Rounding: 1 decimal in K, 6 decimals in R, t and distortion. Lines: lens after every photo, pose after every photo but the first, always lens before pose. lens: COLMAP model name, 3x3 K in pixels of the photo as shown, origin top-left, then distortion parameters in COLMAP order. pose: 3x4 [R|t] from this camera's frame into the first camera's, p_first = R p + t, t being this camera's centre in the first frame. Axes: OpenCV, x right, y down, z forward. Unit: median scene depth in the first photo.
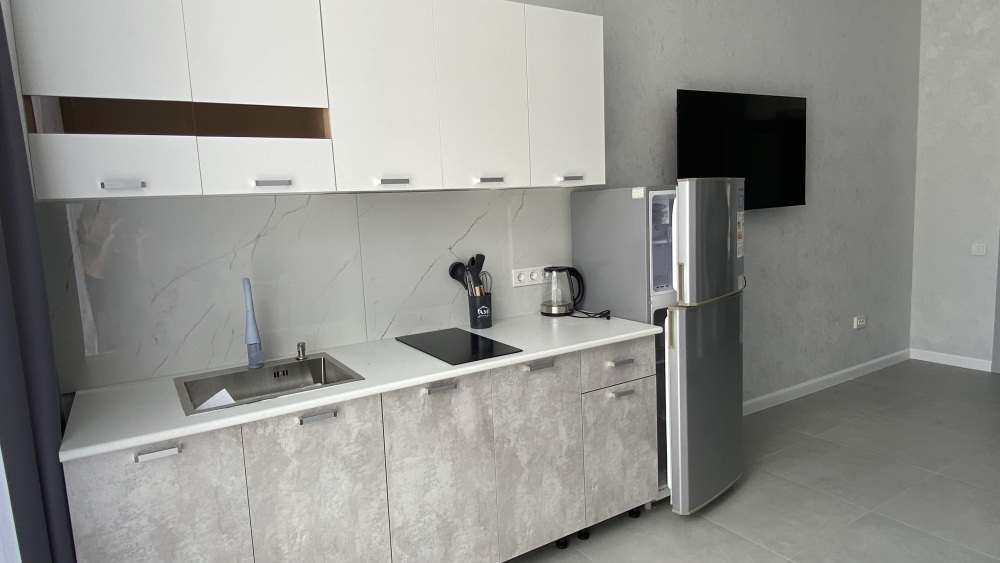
lens RADIAL K [[596.9, 0, 500.0], [0, 596.9, 281.5], [0, 0, 1]] dist [0.026815, -0.001193]
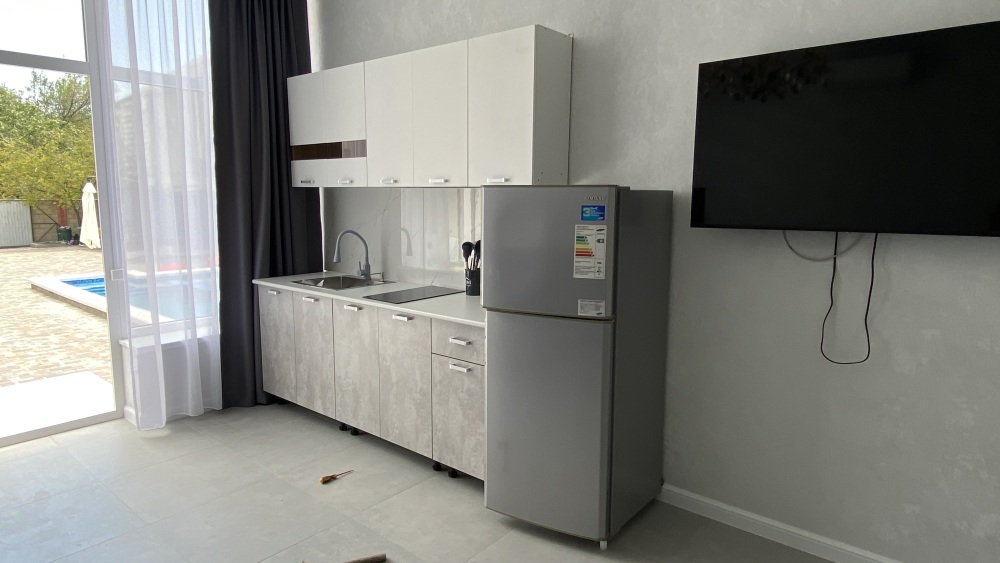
lens RADIAL K [[596.9, 0, 500.0], [0, 596.9, 281.5], [0, 0, 1]] dist [0.026815, -0.001193]
pose [[0.304179, 0.181323, -0.935199, 1.386835], [-0.140878, 0.979486, 0.144088, -0.168669], [0.942140, 0.087920, 0.323483, 0.741517]]
